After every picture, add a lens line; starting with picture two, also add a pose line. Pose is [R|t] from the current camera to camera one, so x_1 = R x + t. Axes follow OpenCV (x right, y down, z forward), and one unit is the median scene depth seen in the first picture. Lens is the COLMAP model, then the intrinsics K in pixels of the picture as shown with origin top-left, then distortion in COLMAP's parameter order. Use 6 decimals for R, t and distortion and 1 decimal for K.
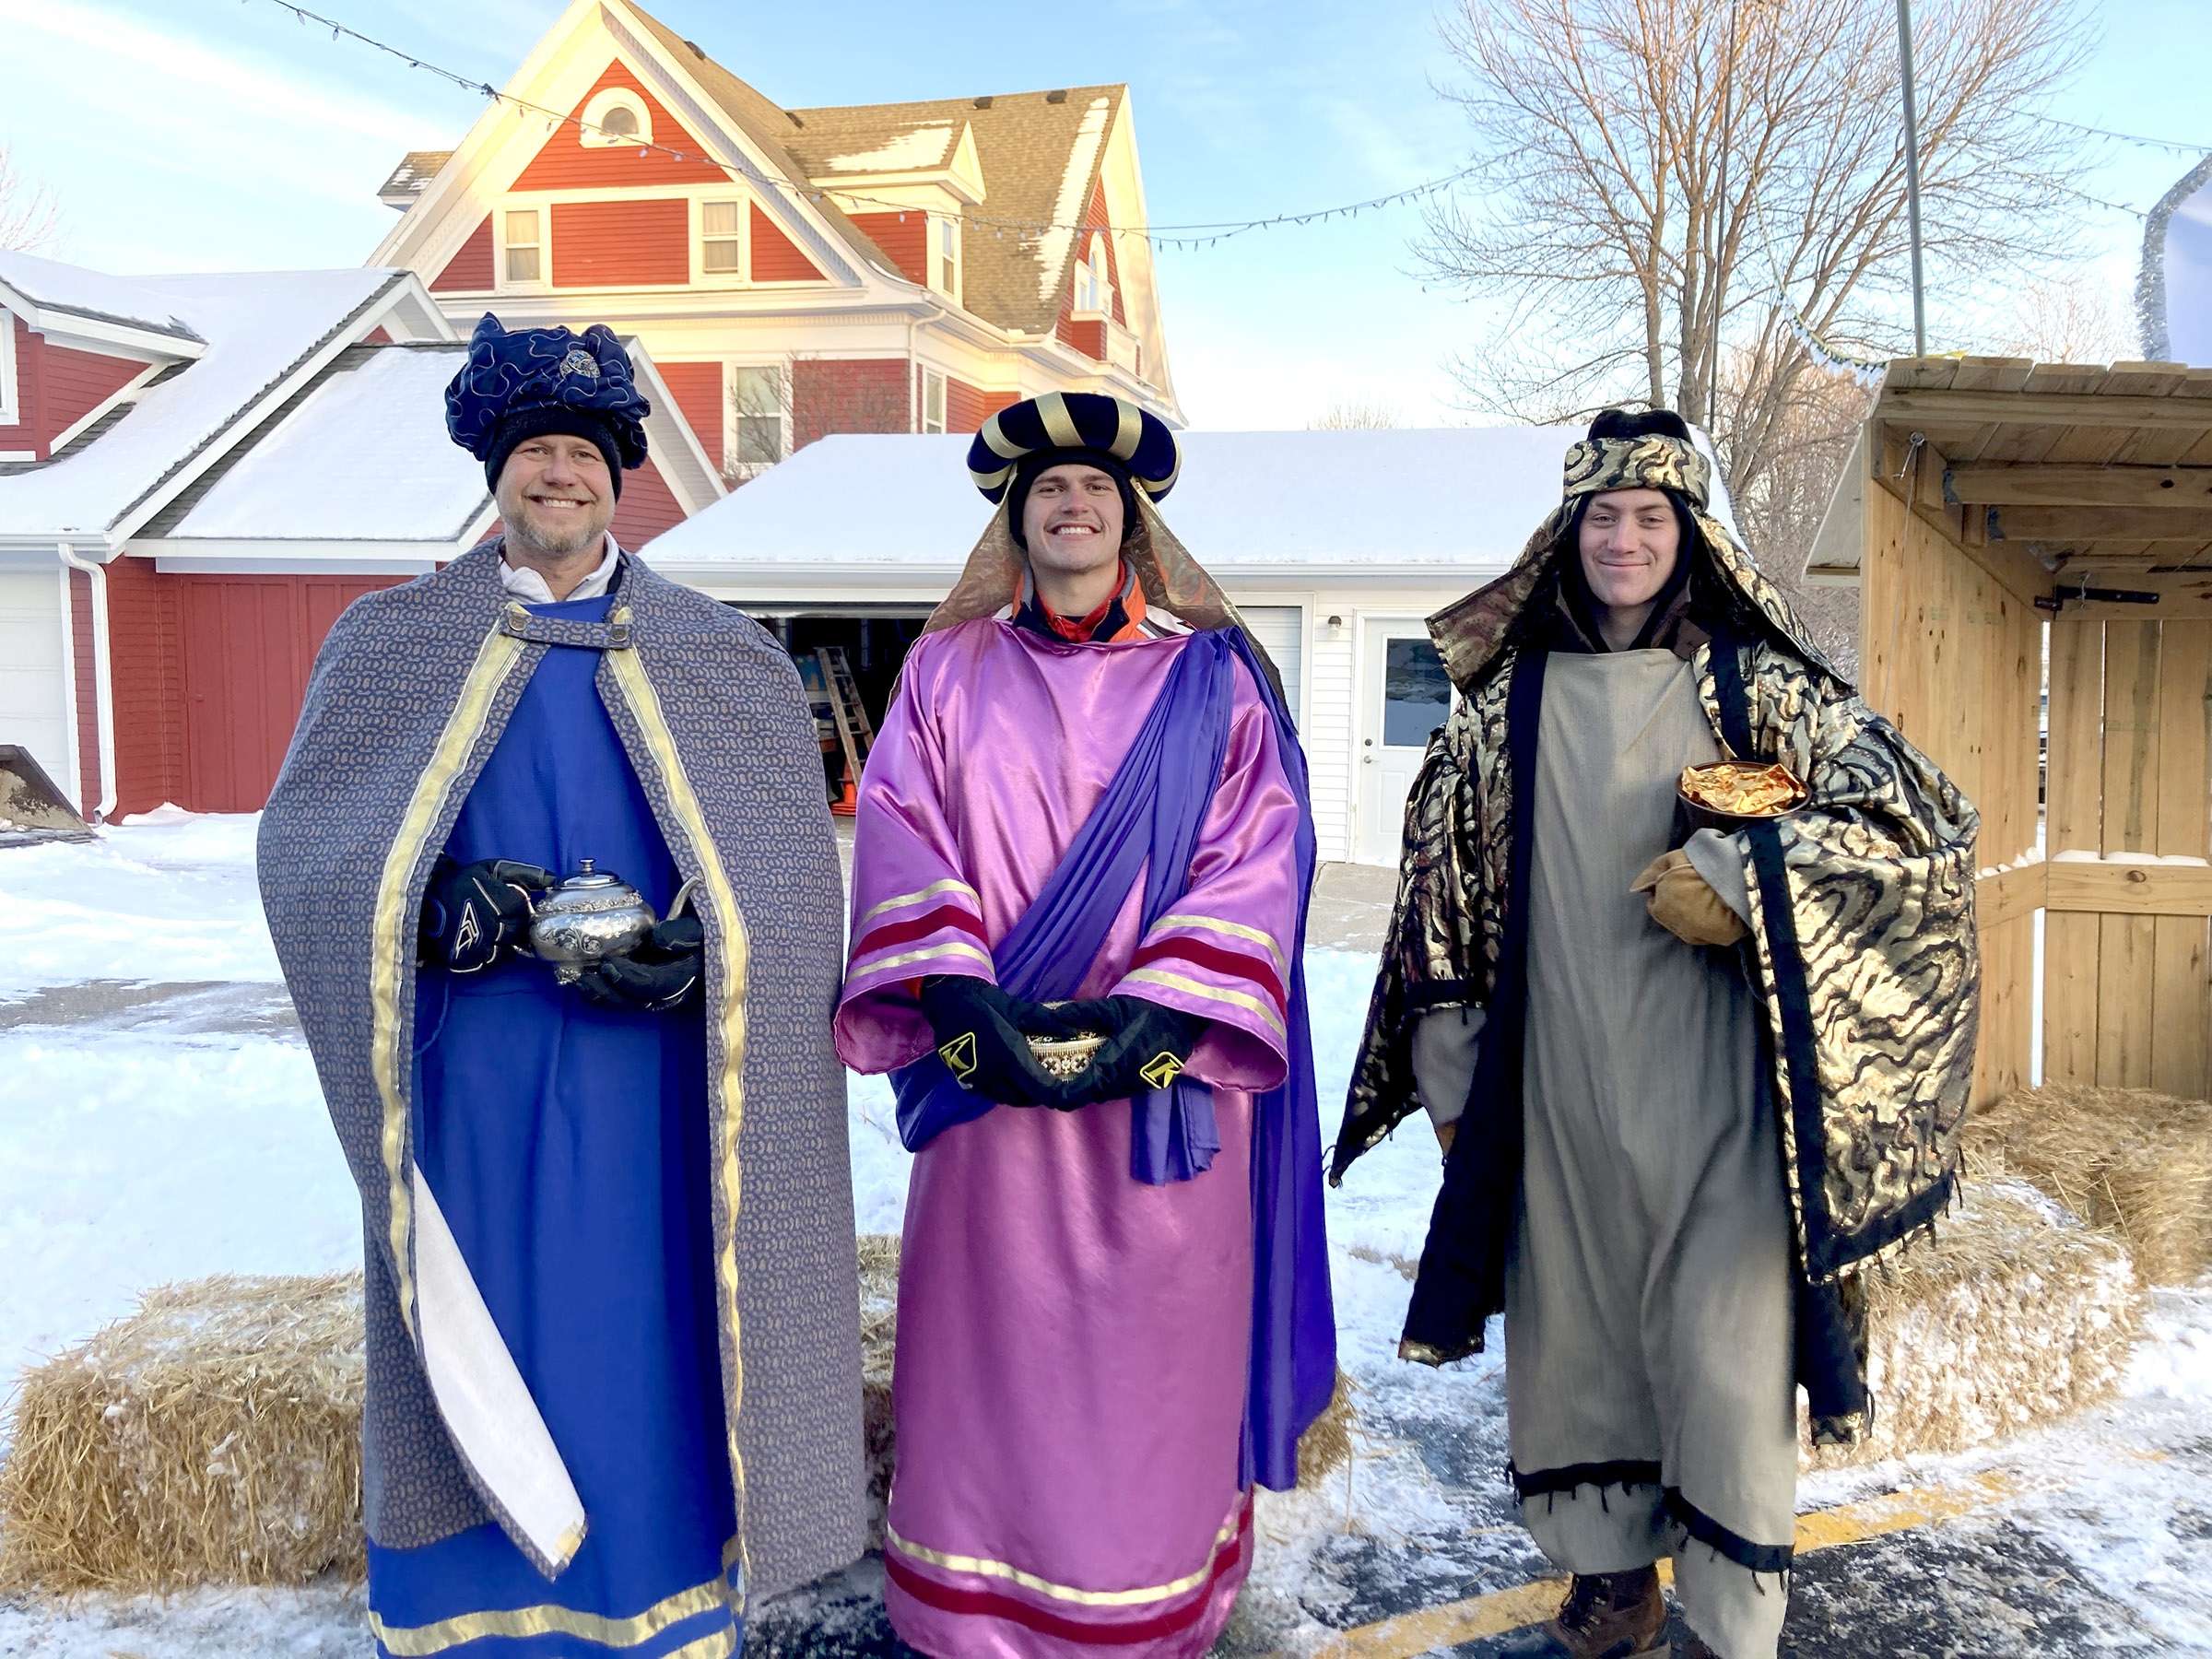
lens RADIAL K [[1822.9, 0, 1106.0], [0, 1822.9, 829.5], [0, 0, 1]] dist [0.010186, 0.001069]
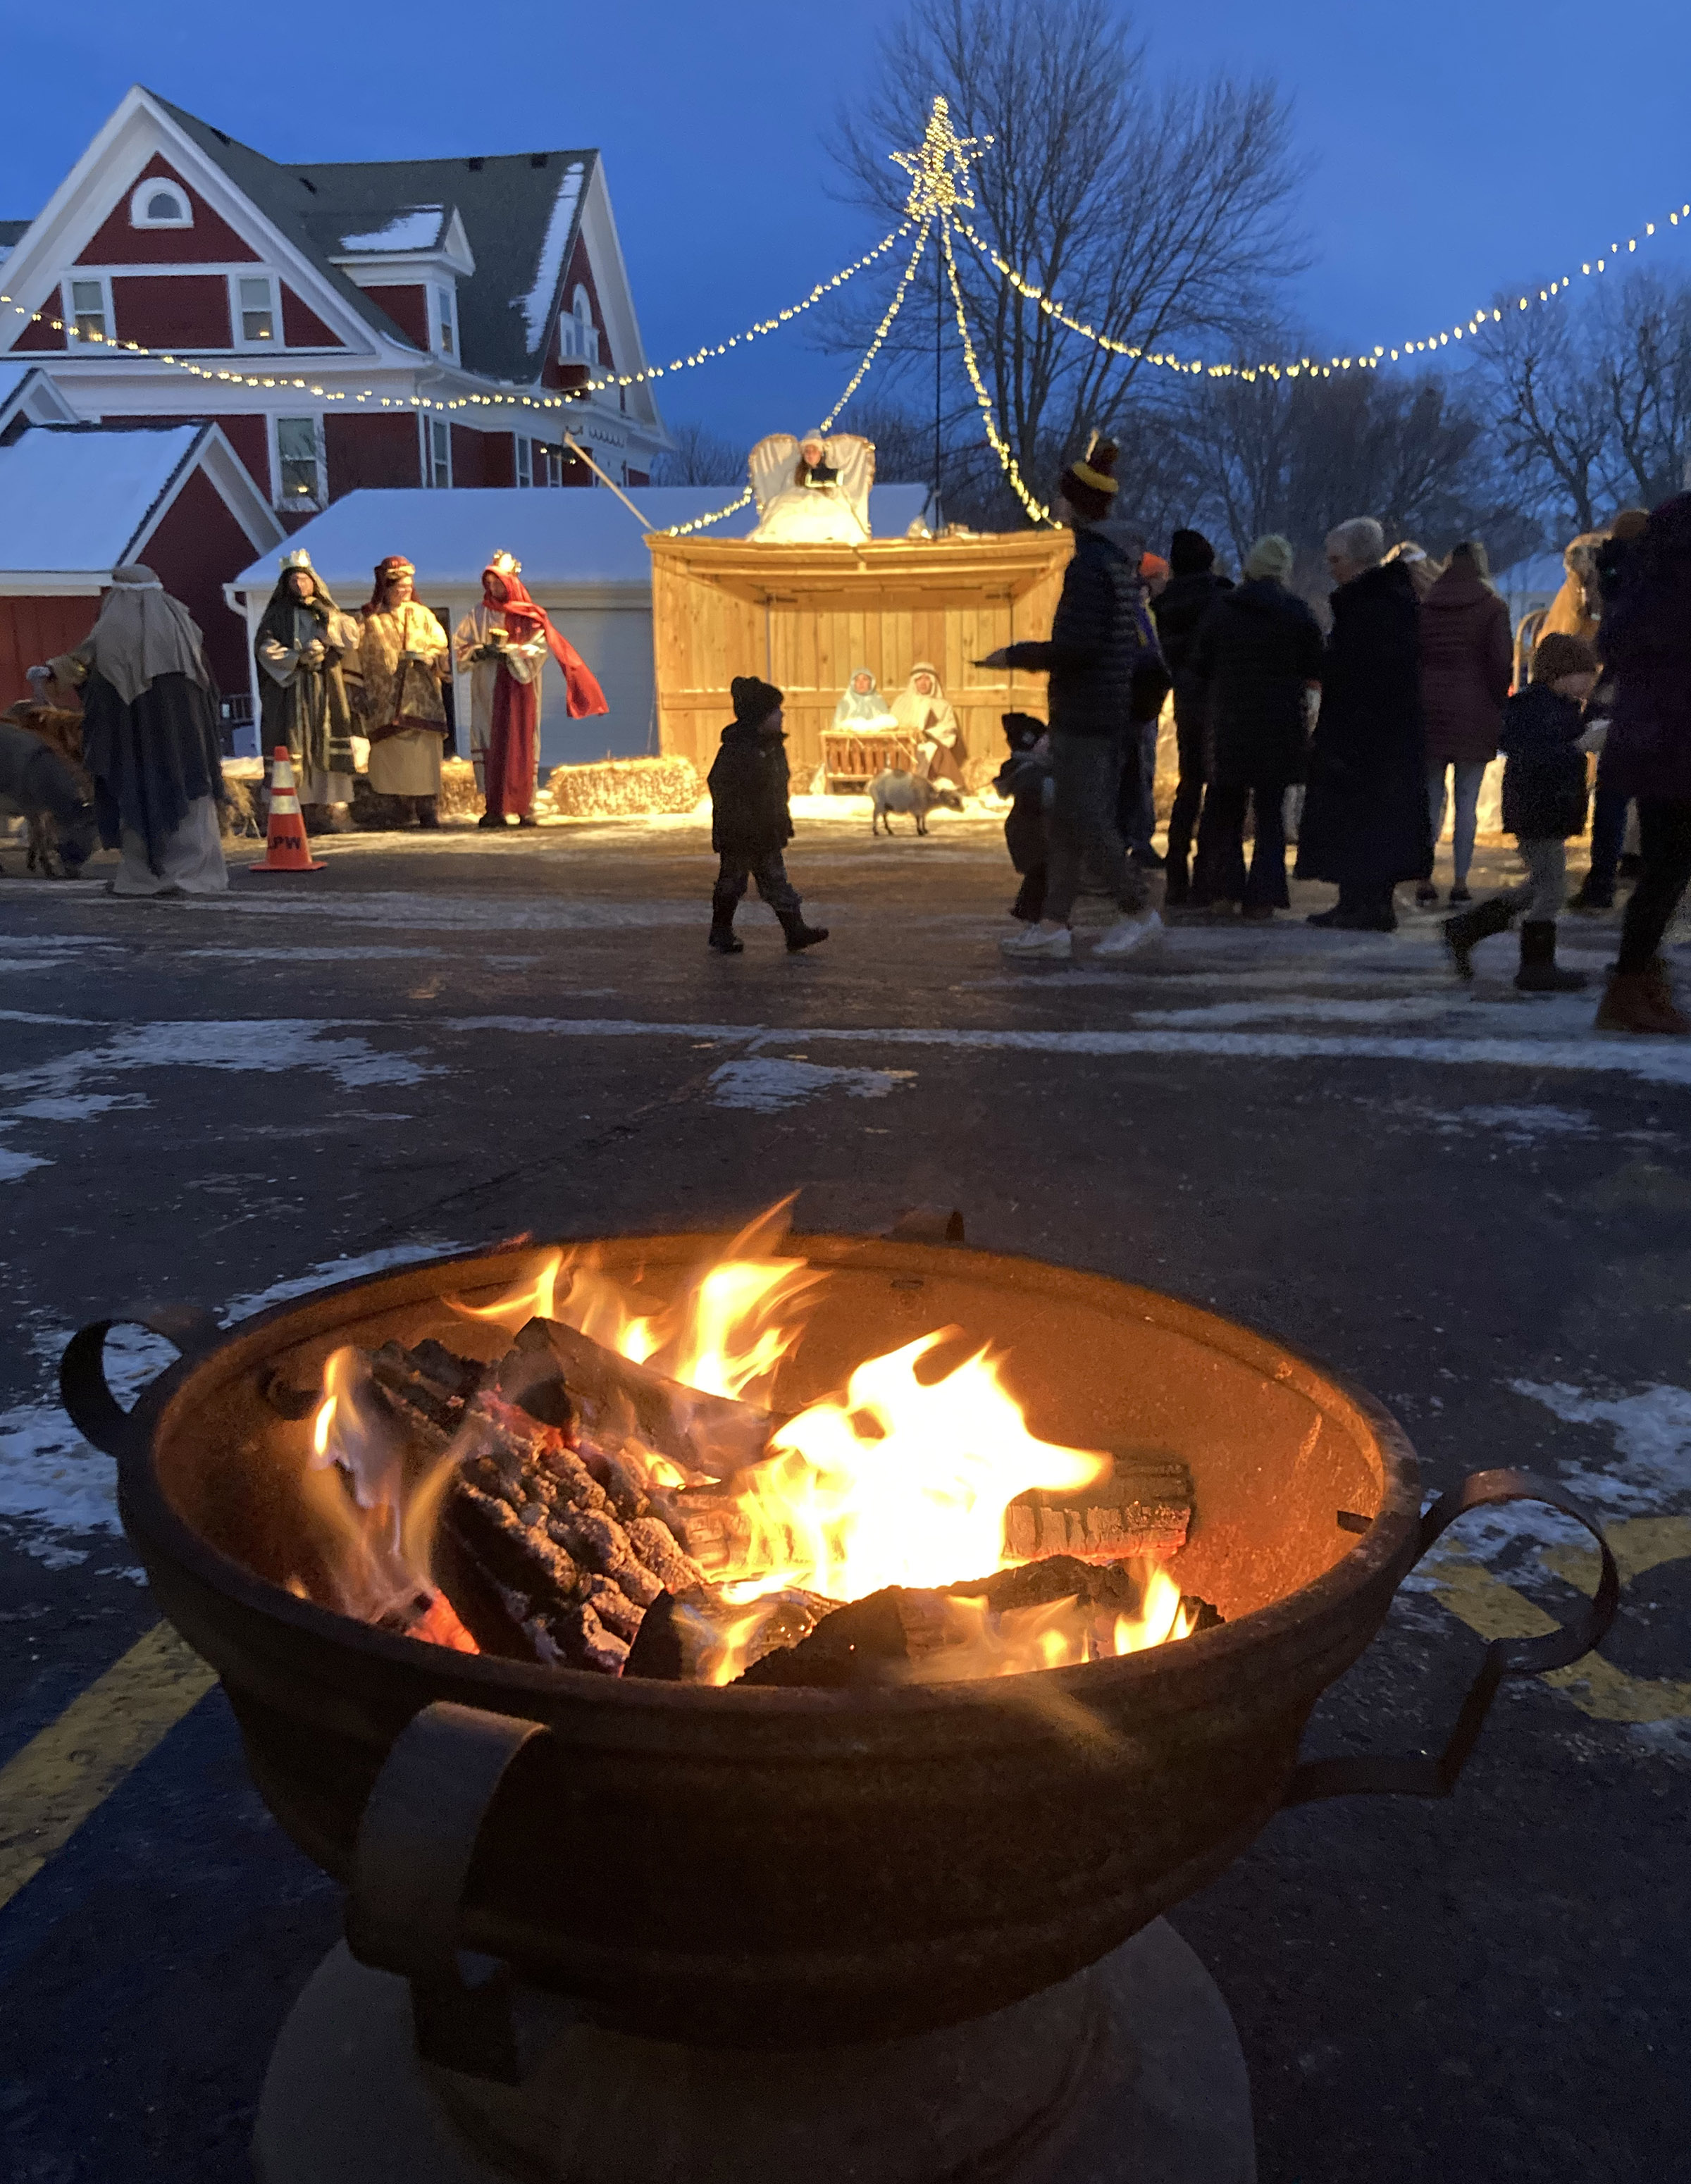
lens RADIAL K [[1756.2, 0, 845.5], [0, 1756.2, 1092.0], [0, 0, 1]] dist [-0.005812, 0.000132]
pose [[0.994041, -0.039479, 0.101607, 0.360798], [0.024423, 0.989076, 0.145368, 0.304293], [-0.106236, -0.142021, 0.984146, -2.345156]]
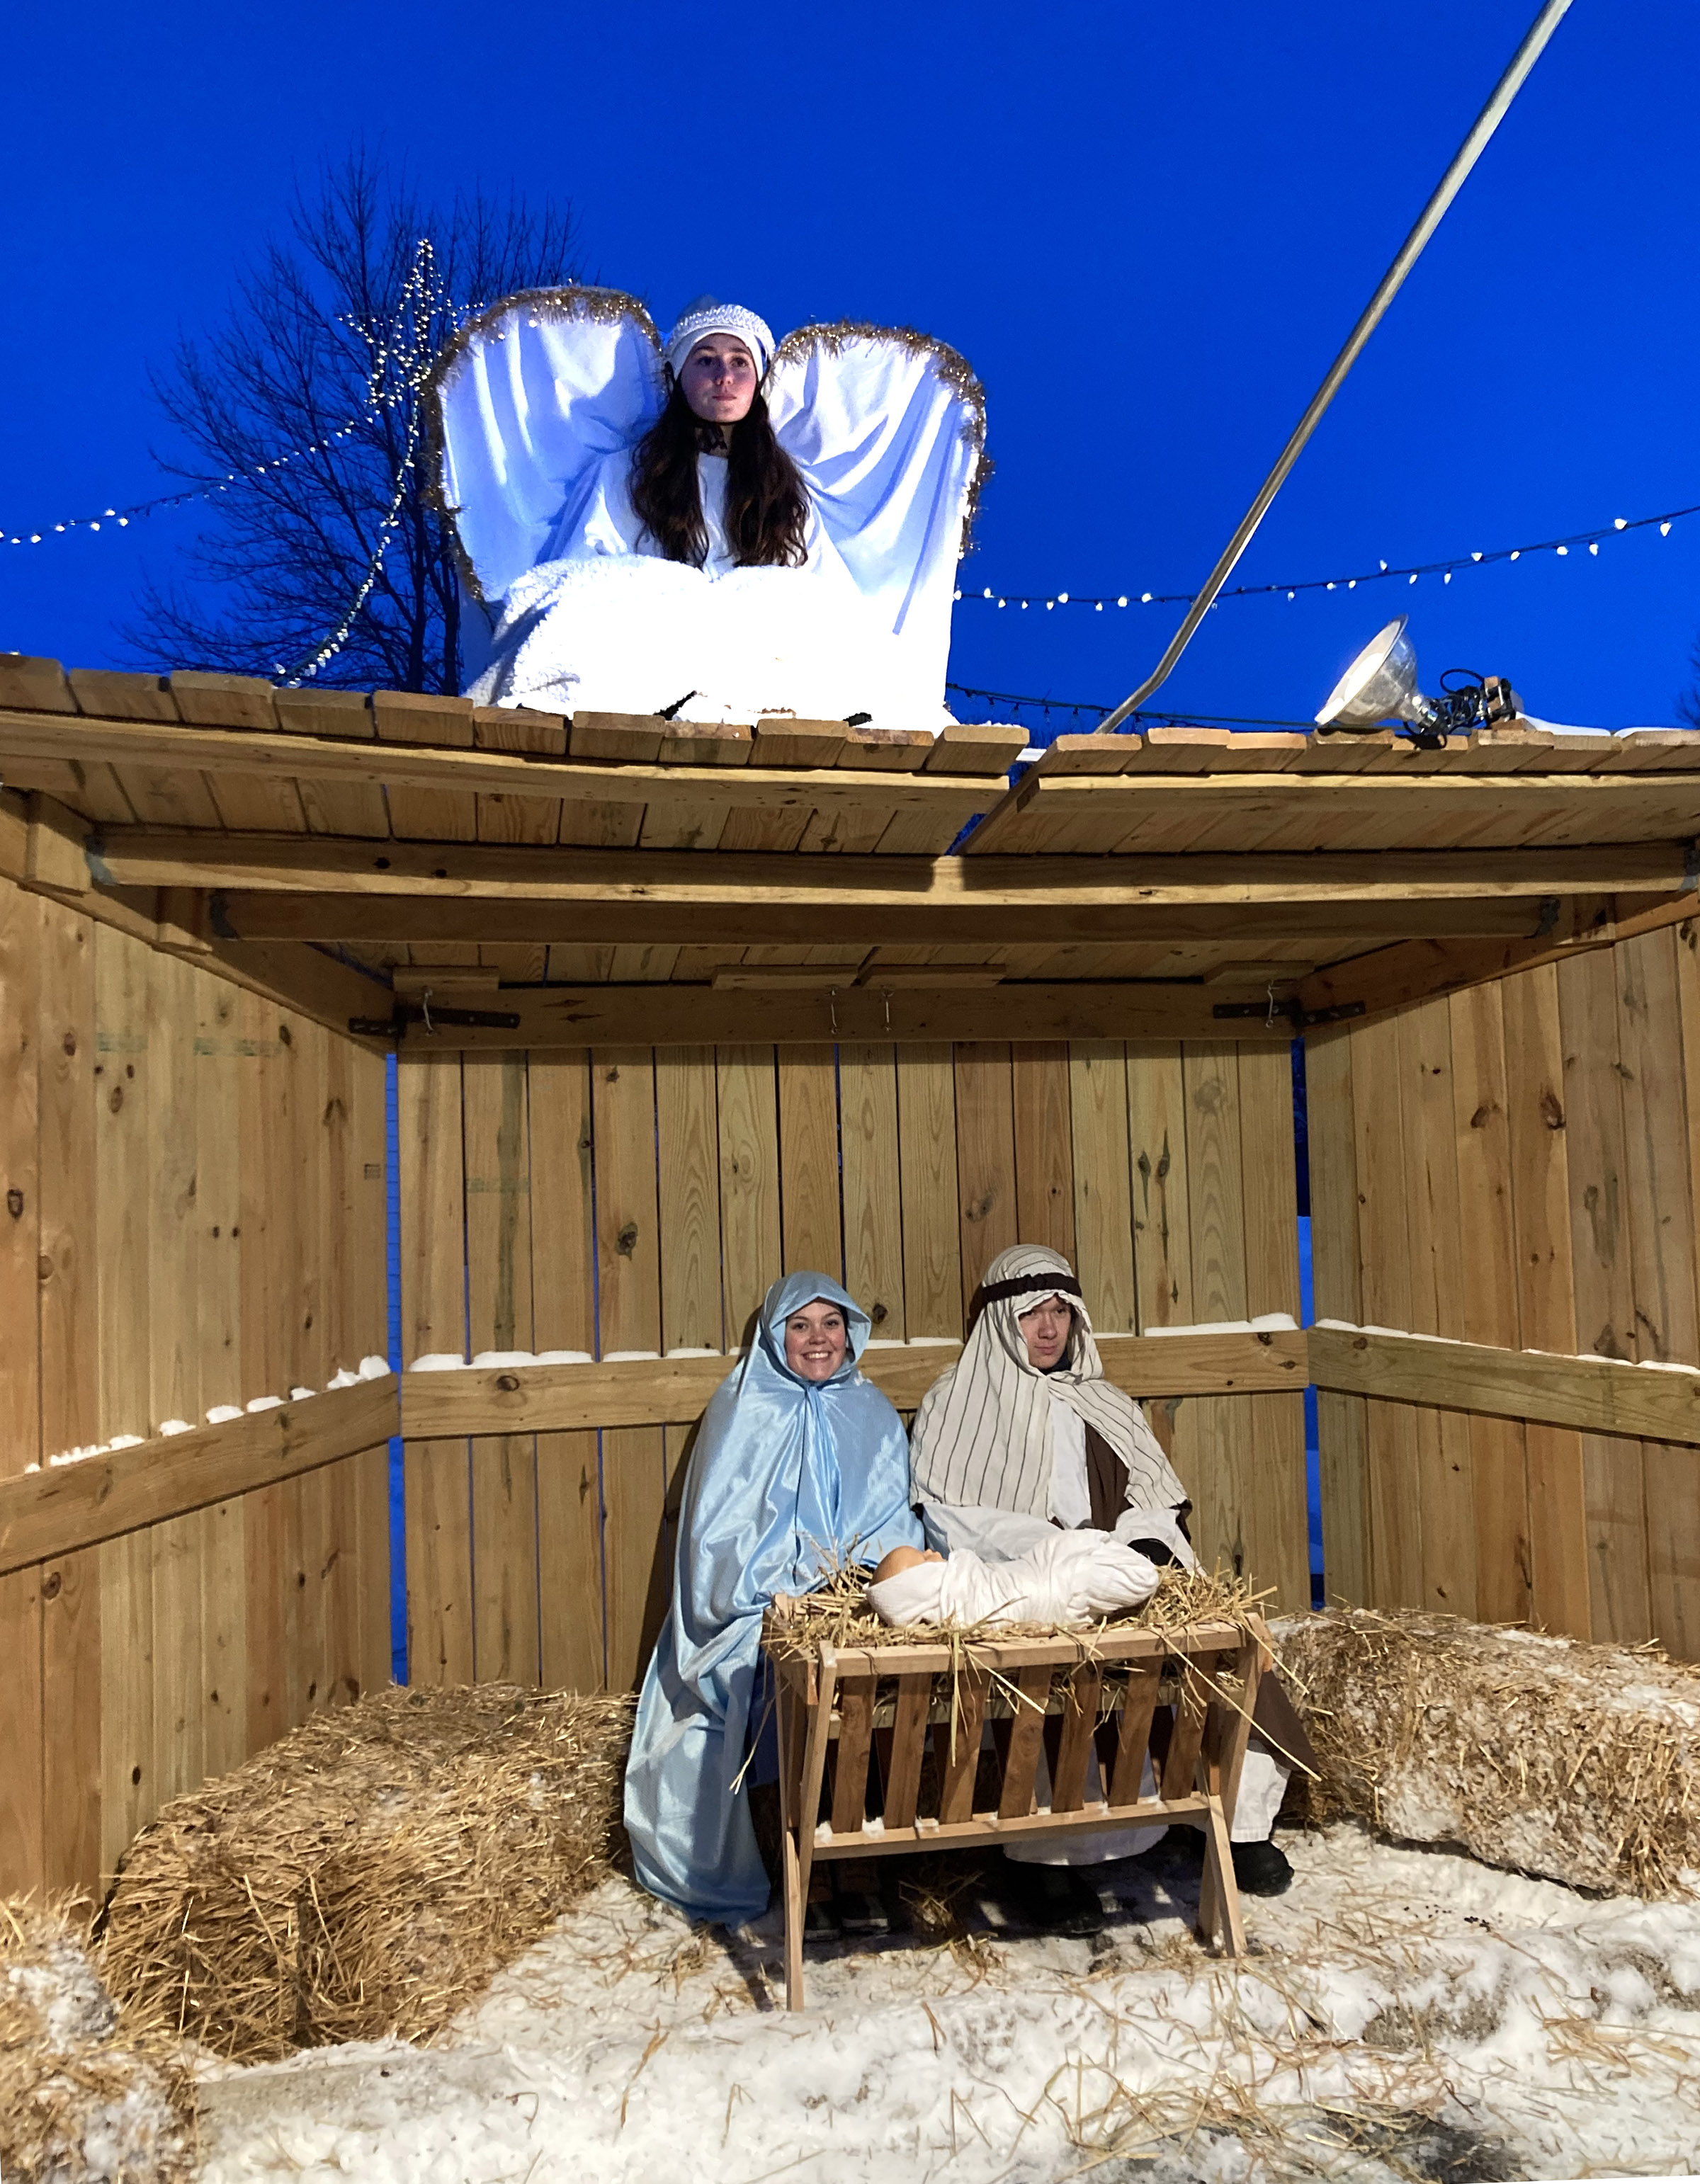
lens RADIAL K [[2063.8, 0, 890.8], [0, 2063.8, 971.1], [0, 0, 1]] dist [-0.022151, 0.063014]
pose [[0.882731, 0.006676, 0.469831, 0.341066], [0.066989, 0.987897, -0.139898, -0.014985], [-0.465079, 0.154966, 0.871600, 0.171223]]
